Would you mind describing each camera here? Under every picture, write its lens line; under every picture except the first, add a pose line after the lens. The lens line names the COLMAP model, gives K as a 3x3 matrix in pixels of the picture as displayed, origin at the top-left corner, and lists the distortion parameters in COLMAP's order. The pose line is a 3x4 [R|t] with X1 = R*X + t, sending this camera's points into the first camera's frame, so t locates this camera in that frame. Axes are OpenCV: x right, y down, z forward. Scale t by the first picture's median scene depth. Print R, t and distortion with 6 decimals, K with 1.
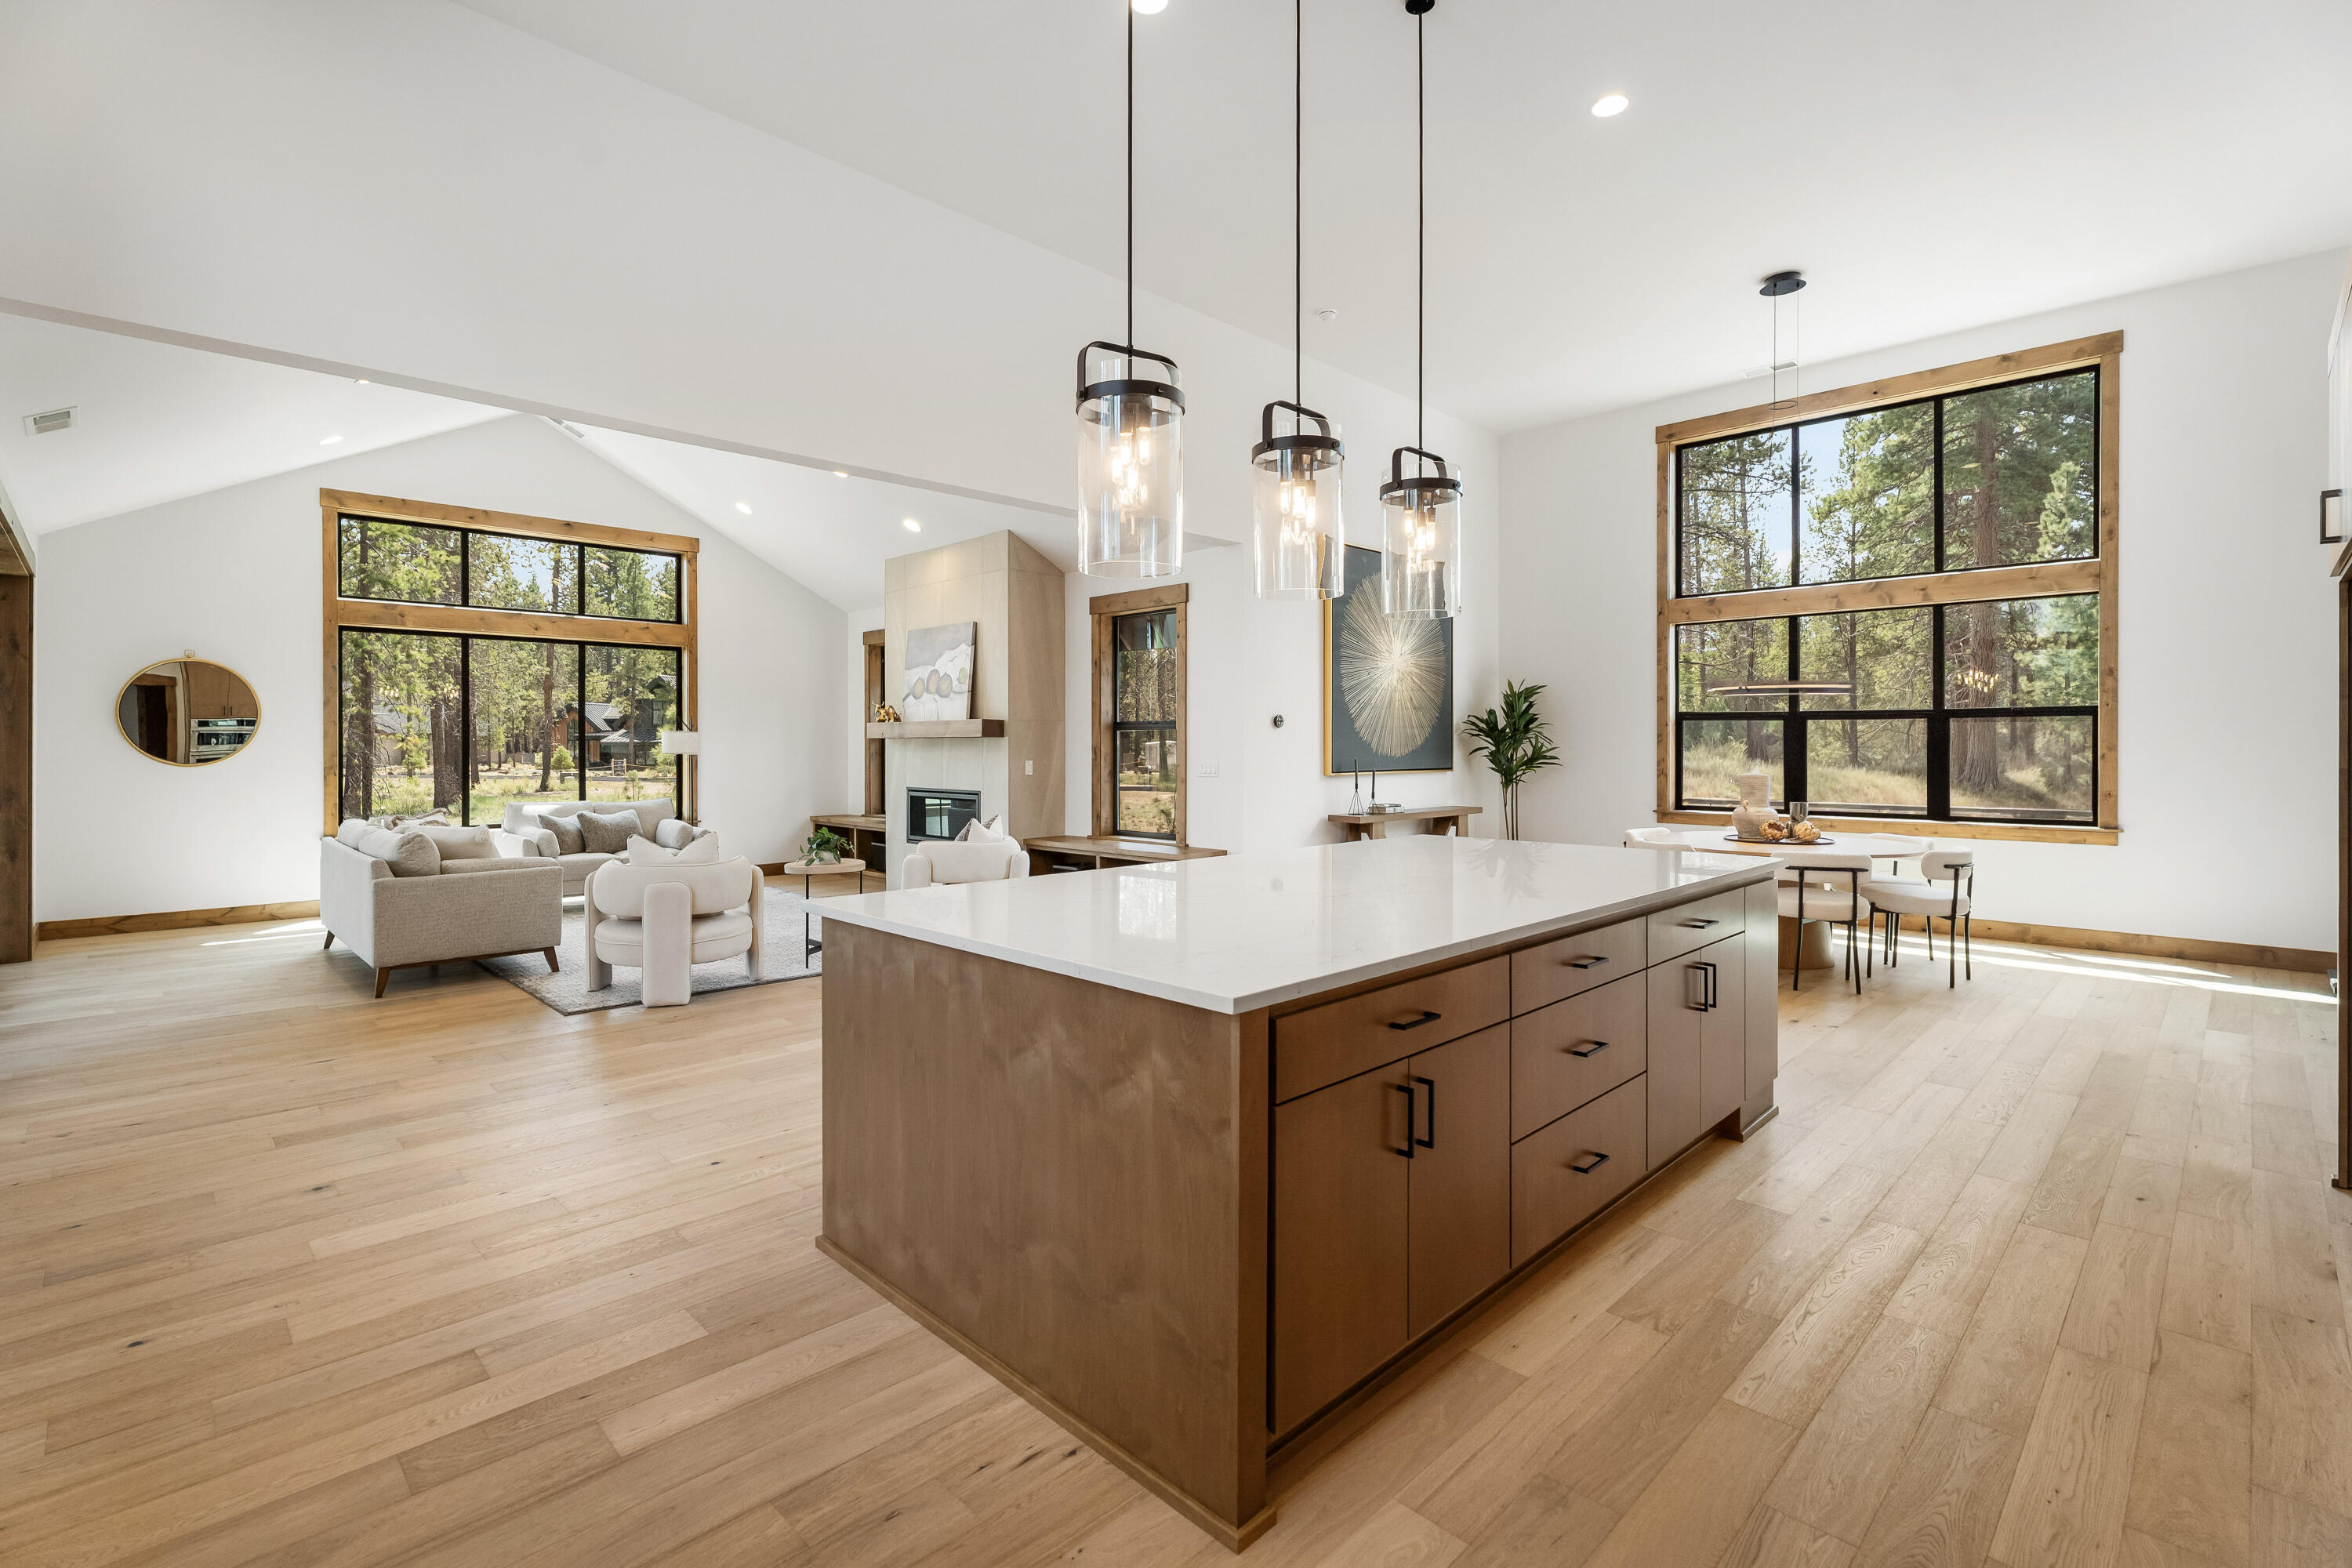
lens RADIAL K [[1060.4, 0, 1161.1], [0, 1060.4, 748.6], [0, 0, 1]] dist [-0.002477, 0.001309]
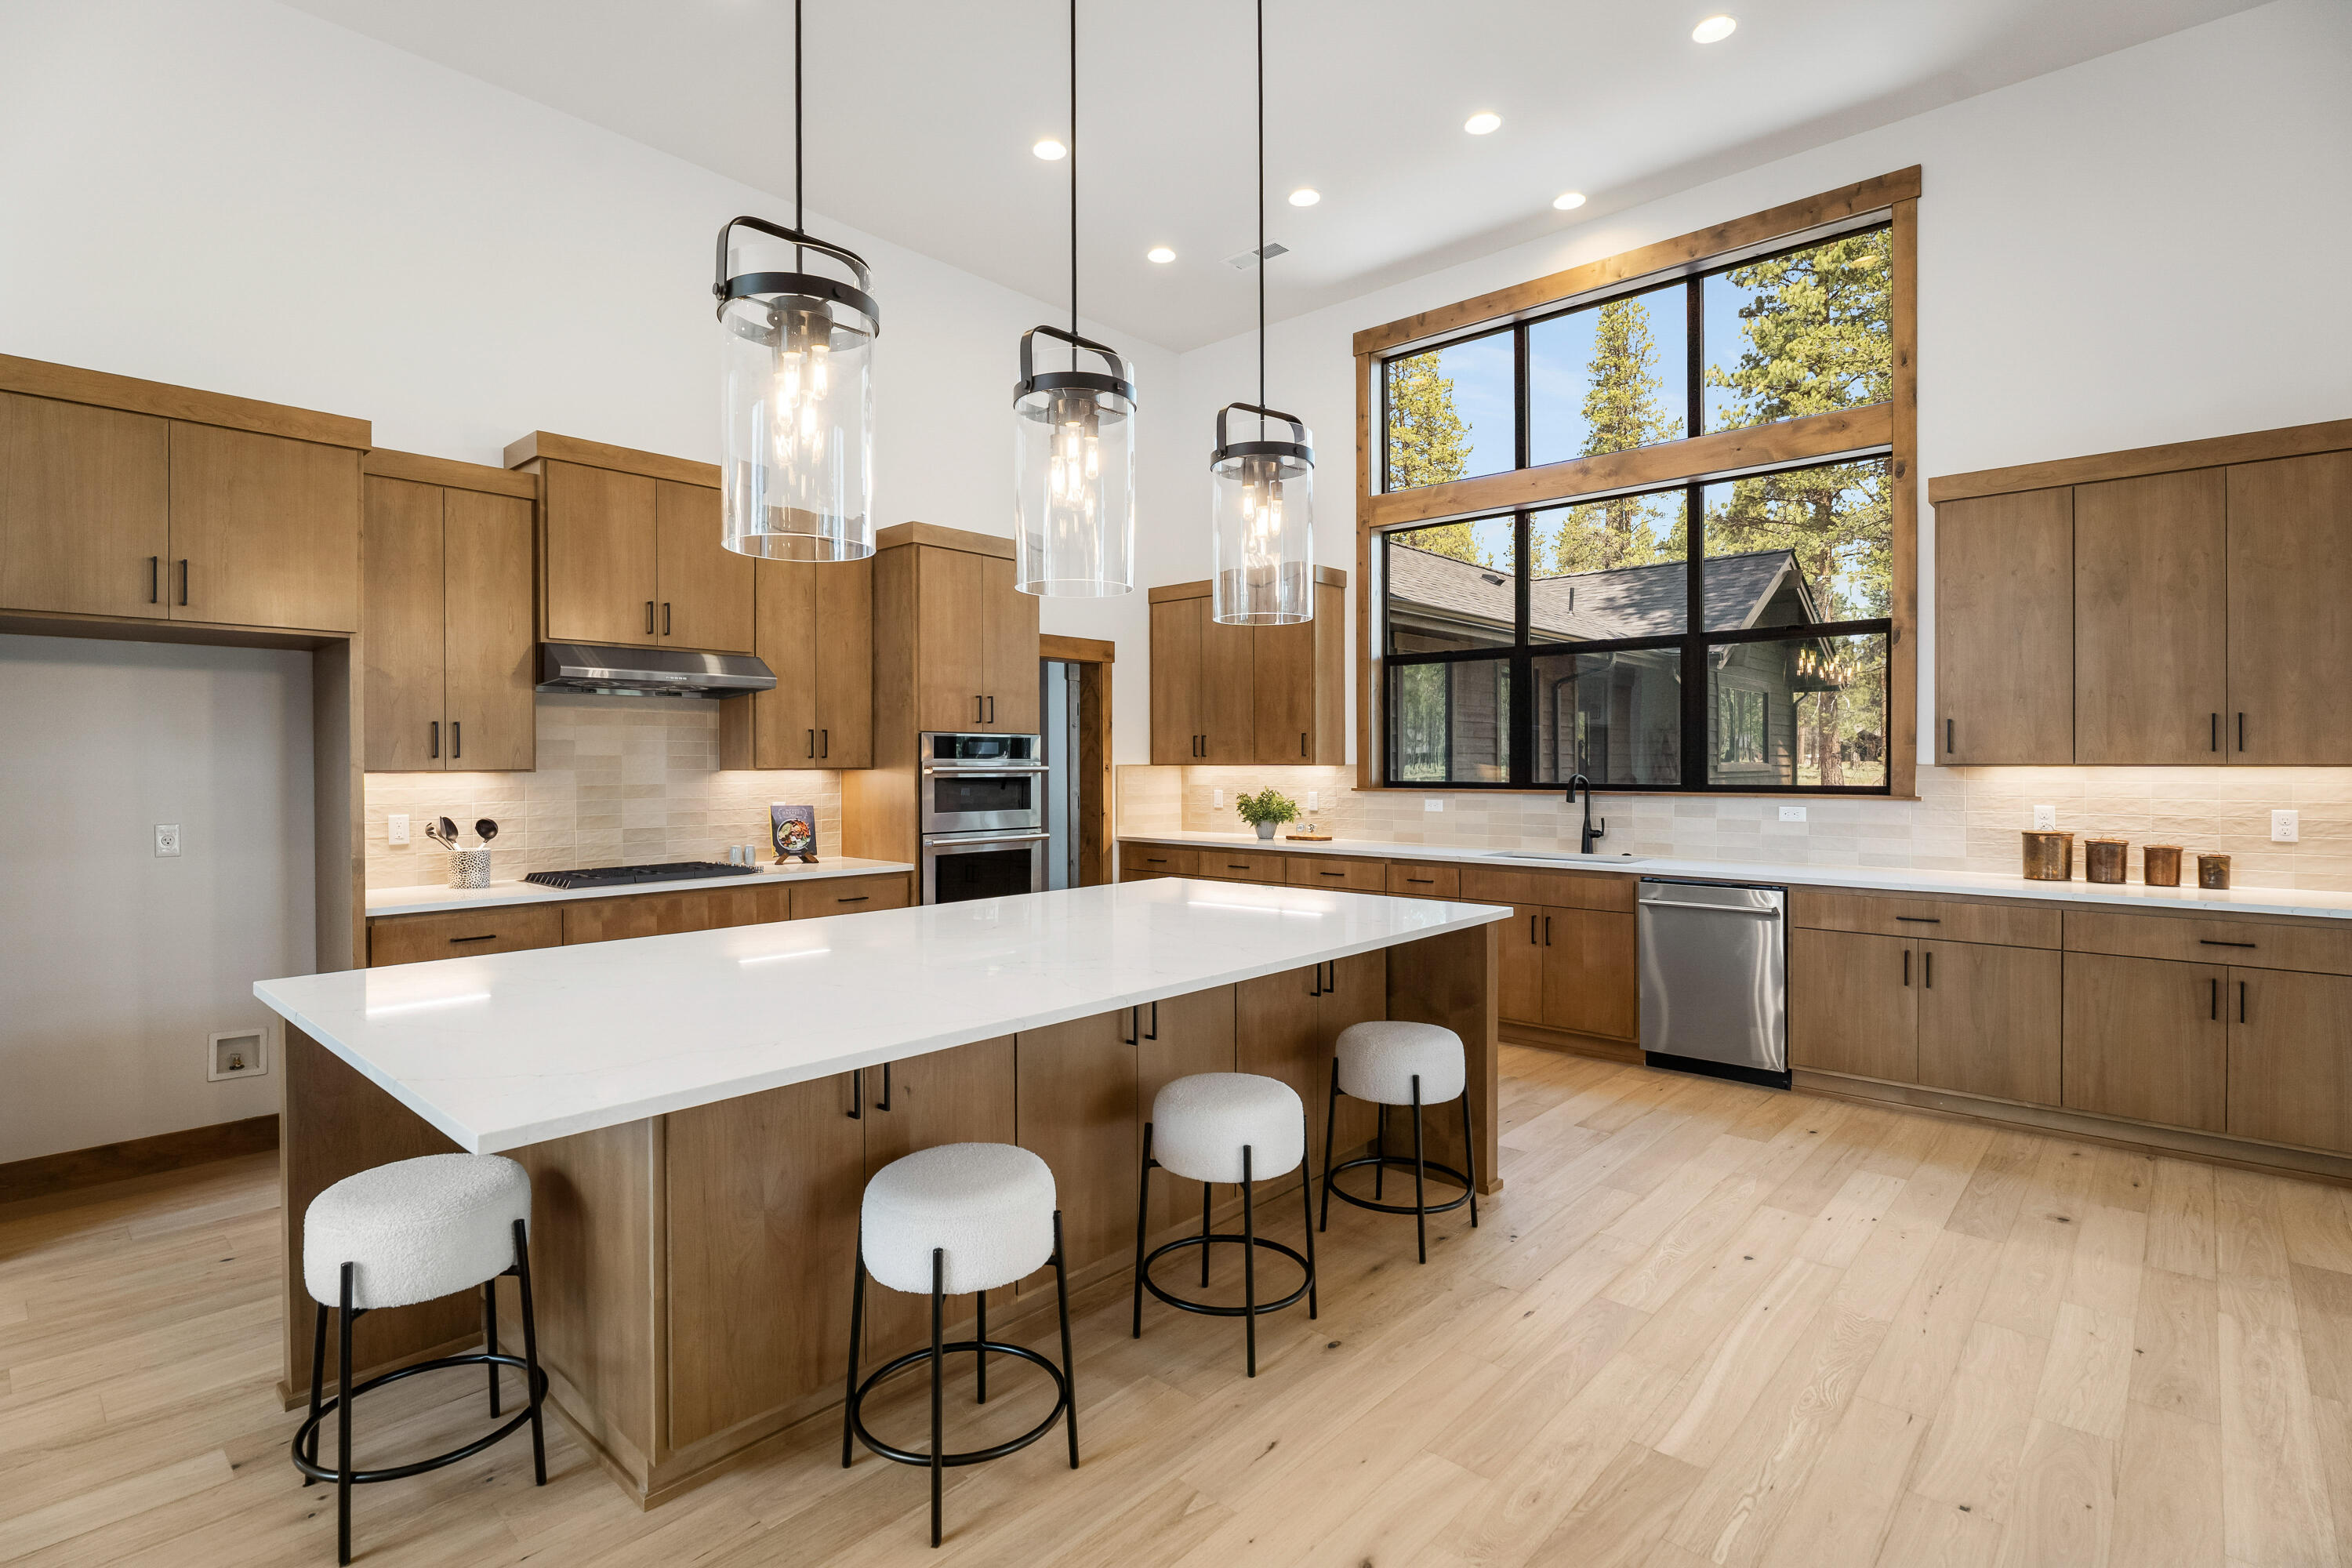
lens RADIAL K [[1125.5, 0, 1163.4], [0, 1125.5, 768.0], [0, 0, 1]] dist [-0.003647, 0.000097]
pose [[-0.998676, 0.000776, -0.051438, 0.051176], [0.000481, 0.999983, 0.005753, -0.009869], [0.051441, 0.005720, -0.998660, 0.855537]]
